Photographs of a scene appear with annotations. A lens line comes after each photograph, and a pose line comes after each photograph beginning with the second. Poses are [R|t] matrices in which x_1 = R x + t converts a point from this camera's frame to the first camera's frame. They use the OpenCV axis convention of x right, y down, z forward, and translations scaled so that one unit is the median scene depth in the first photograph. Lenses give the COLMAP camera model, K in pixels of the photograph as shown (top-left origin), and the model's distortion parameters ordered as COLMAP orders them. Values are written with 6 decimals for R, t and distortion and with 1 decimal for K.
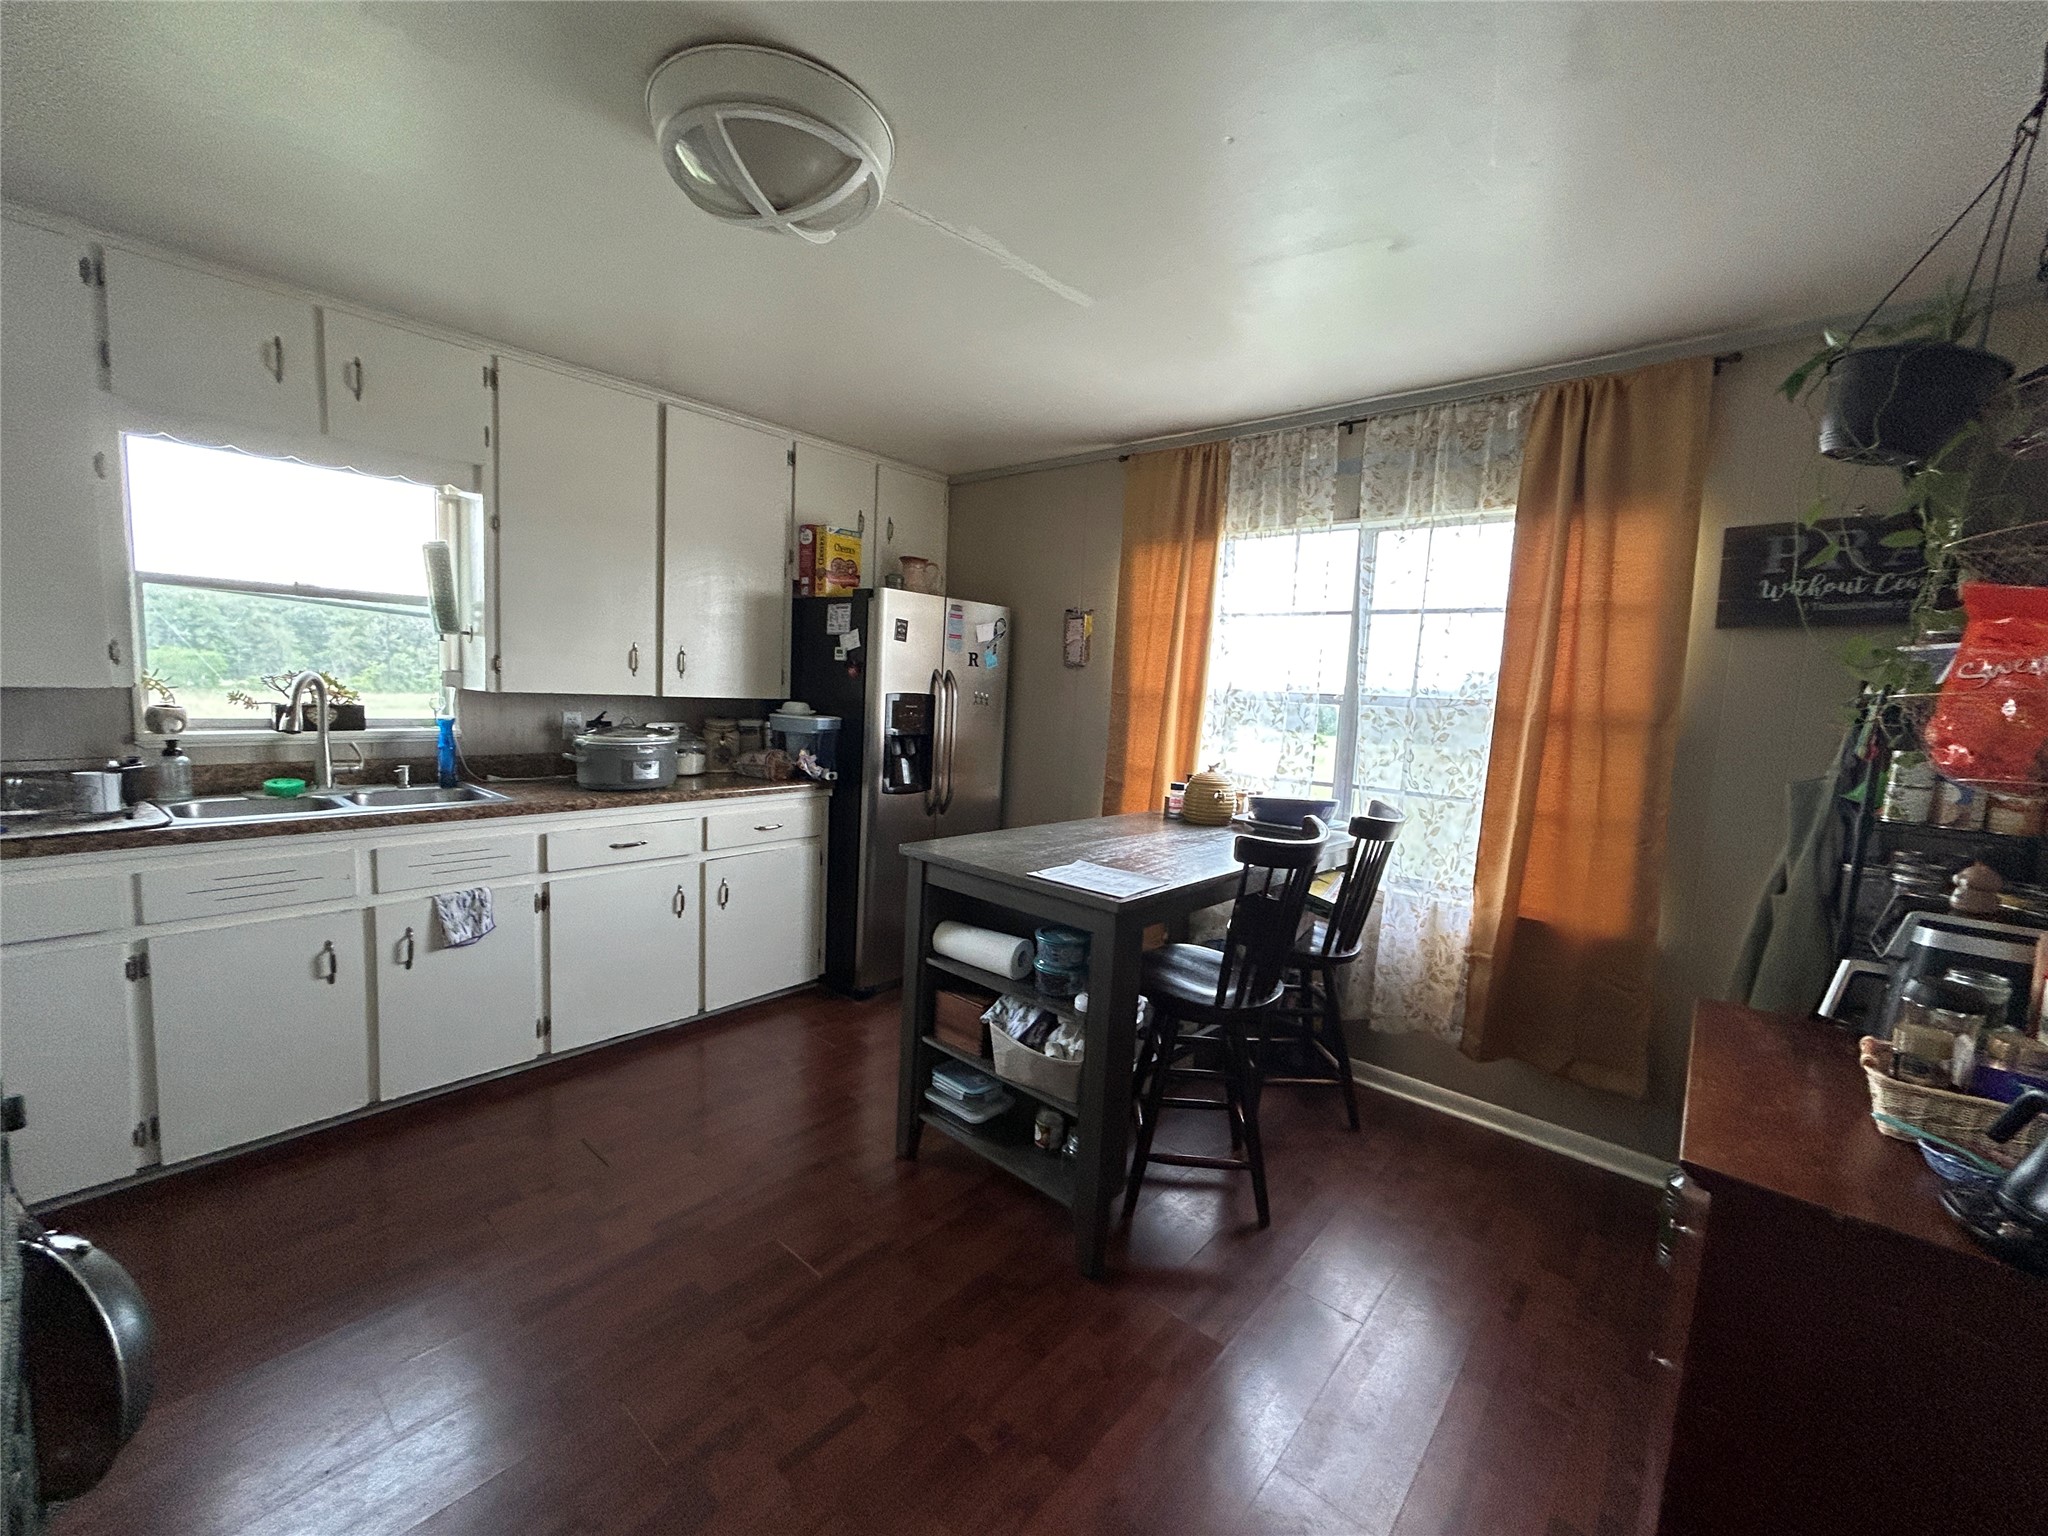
lens RADIAL K [[825.9, 0, 1017.0], [0, 825.9, 765.2], [0, 0, 1]] dist [-0.000463, 0.000401]
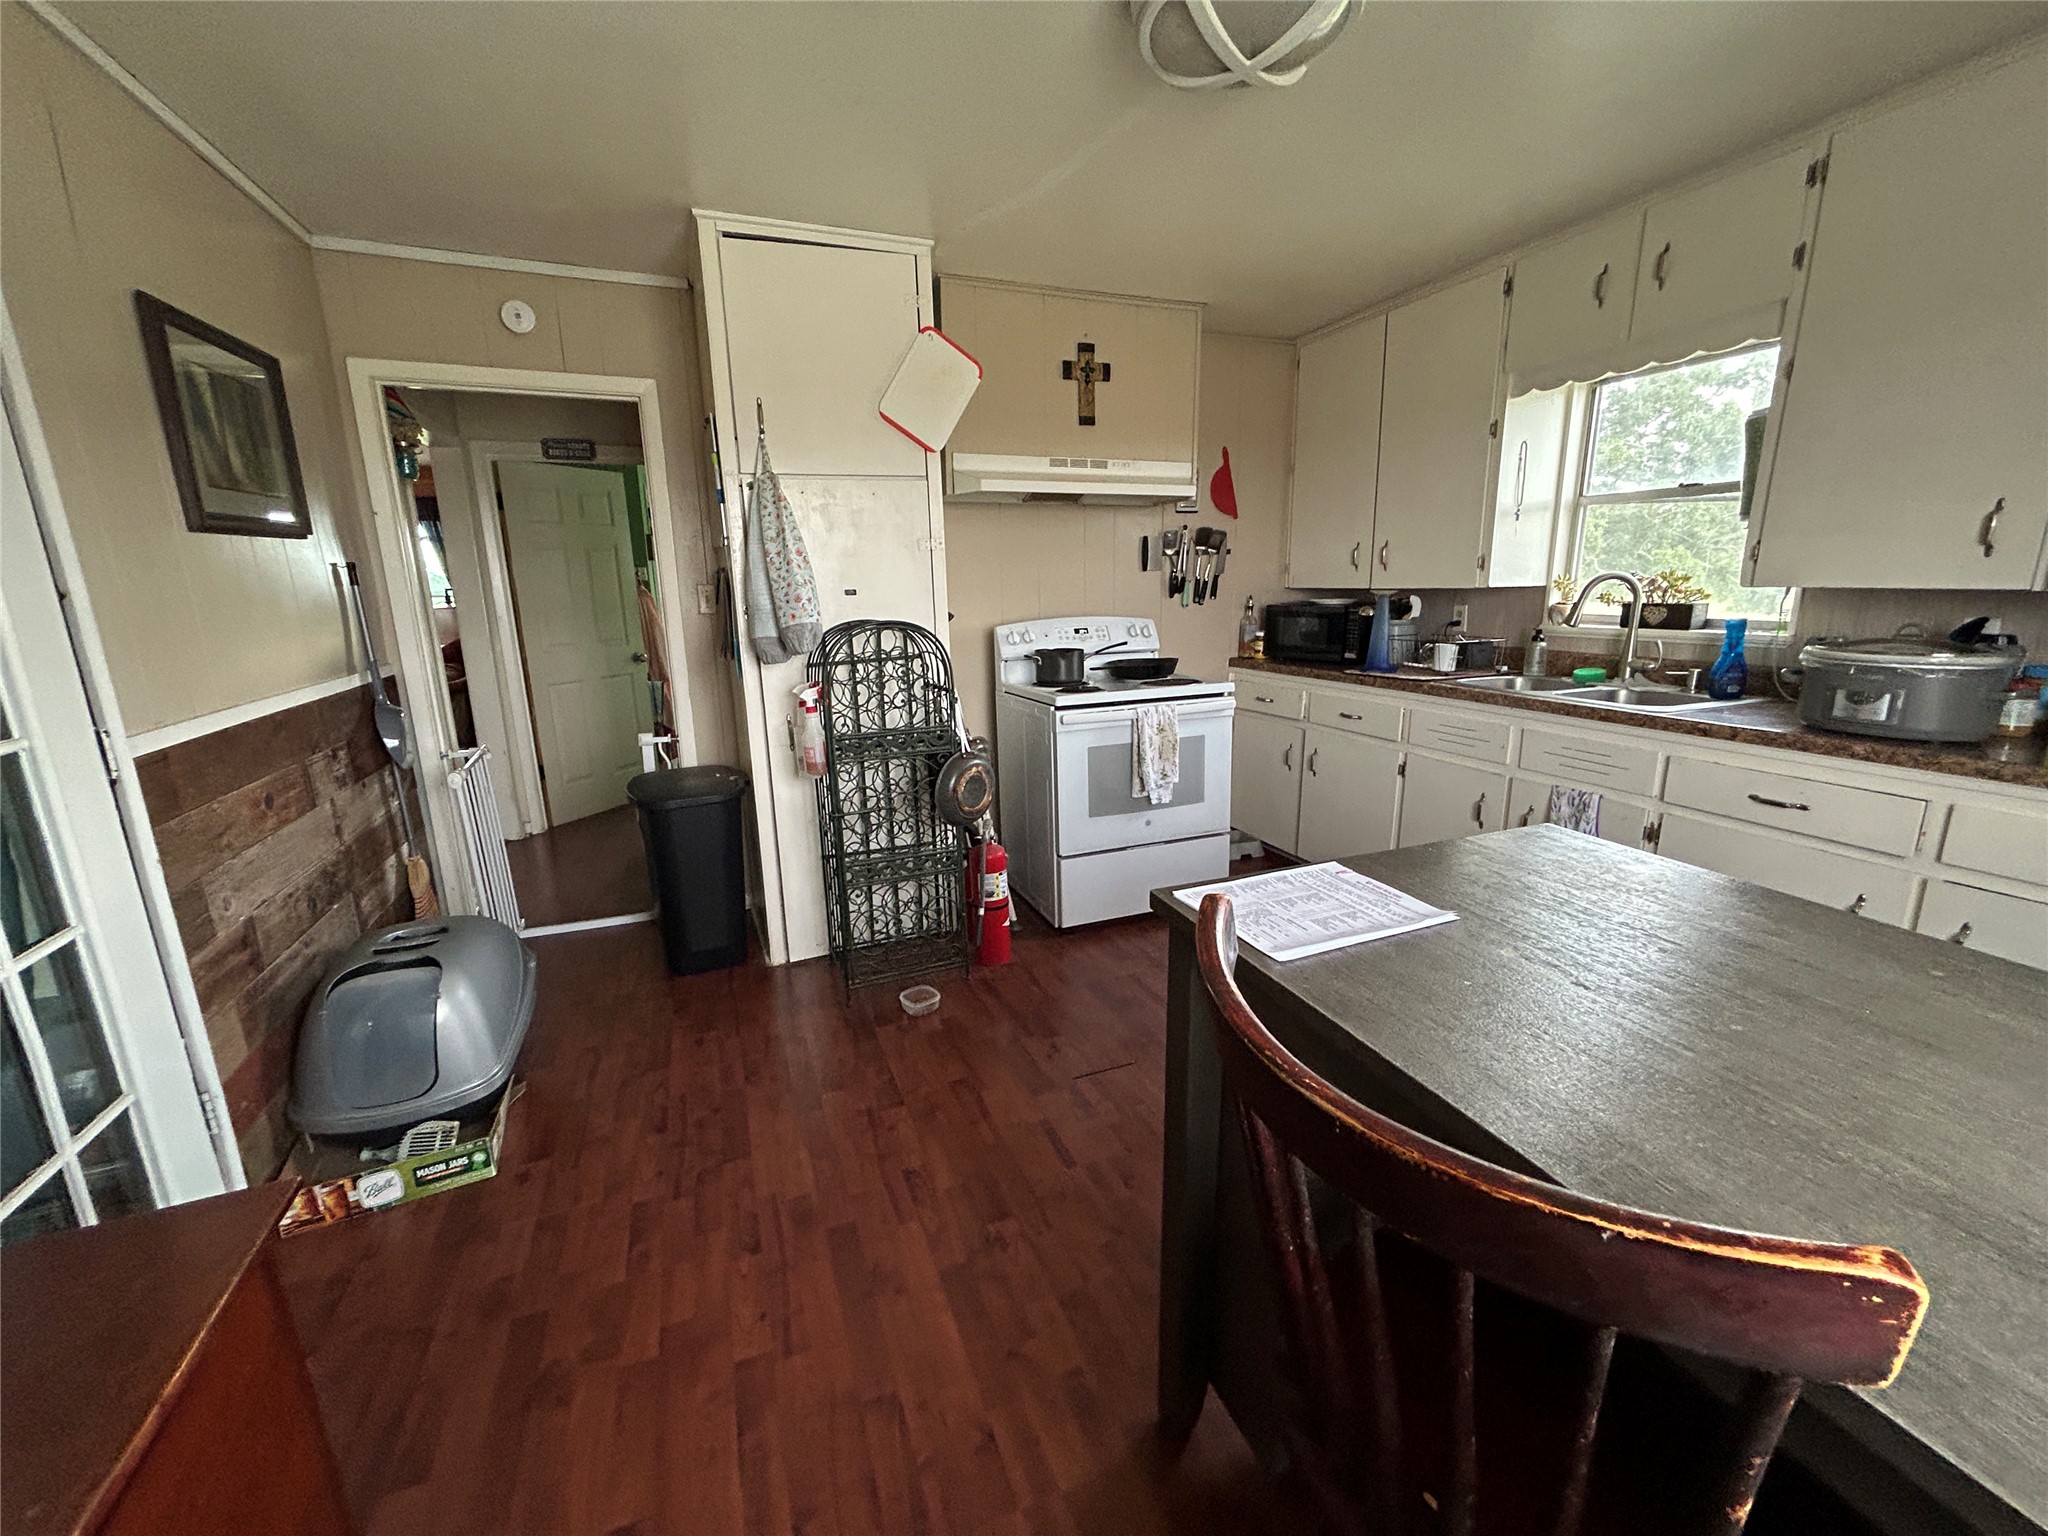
lens RADIAL K [[821.9, 0, 1015.7], [0, 821.9, 766.4], [0, 0, 1]] dist [-0.000342, -0.000331]
pose [[-0.463746, 0.163993, -0.870658, 0.486091], [-0.092330, 0.968423, 0.231586, -0.040628], [0.881144, 0.187784, -0.433961, 0.798492]]
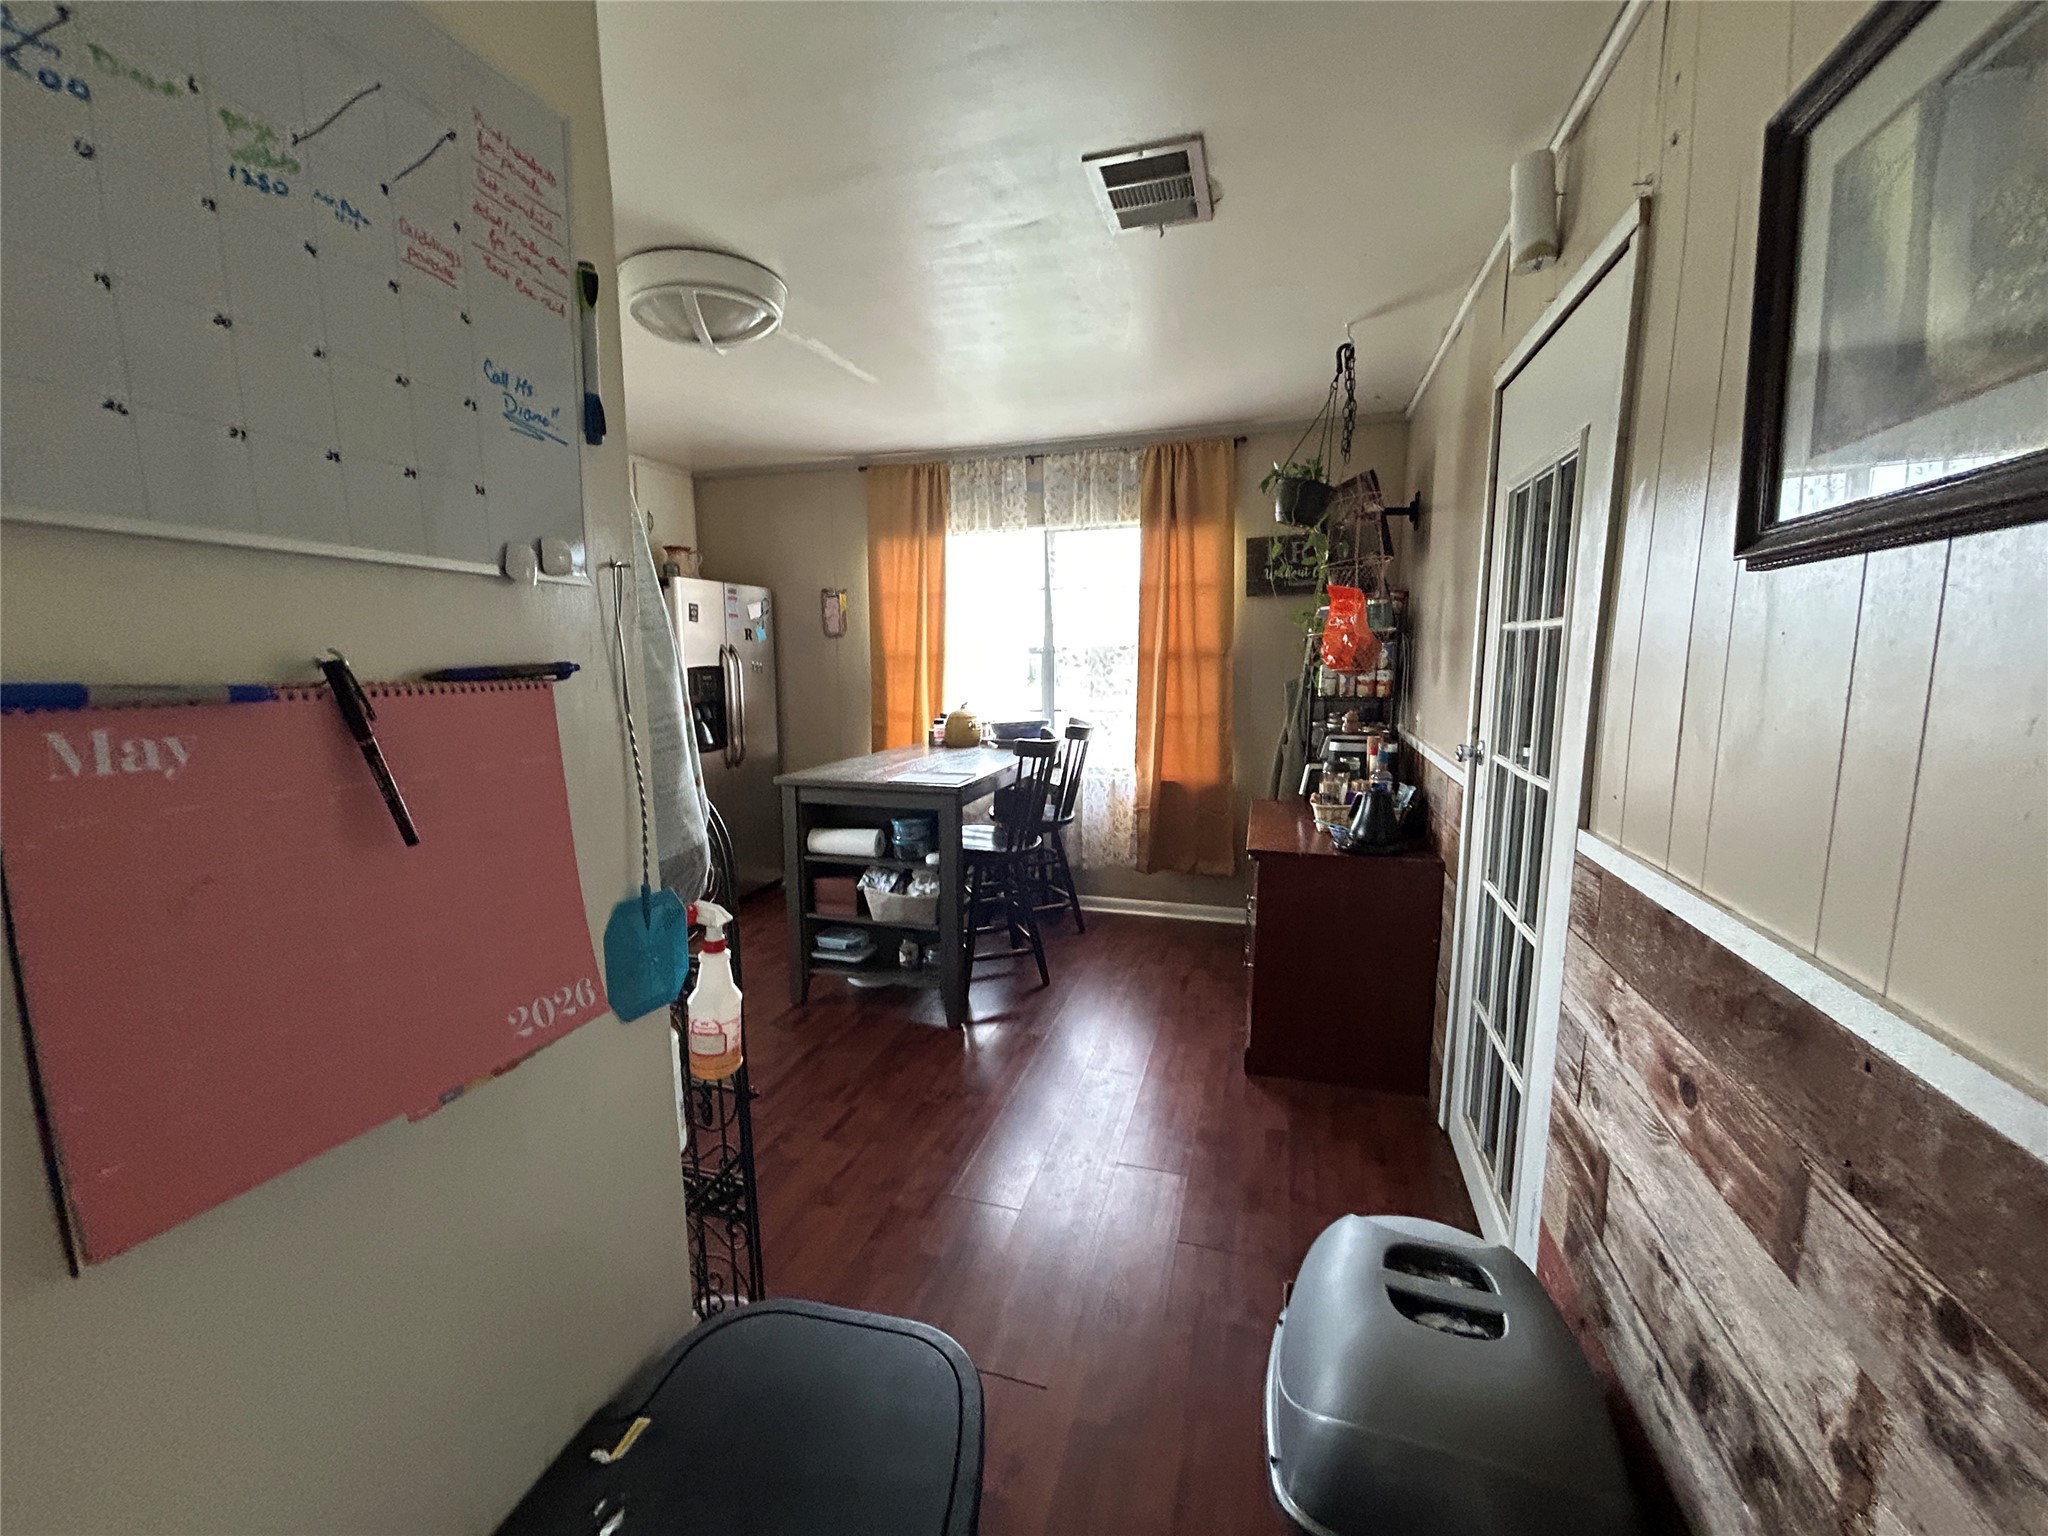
lens RADIAL K [[821.9, 0, 1015.7], [0, 821.9, 766.4], [0, 0, 1]] dist [-0.000342, -0.000331]
pose [[0.912855, -0.113823, 0.392096, -0.265641], [0.093506, 0.993112, 0.070601, 0.017529], [-0.397431, -0.027785, 0.917211, -0.339102]]
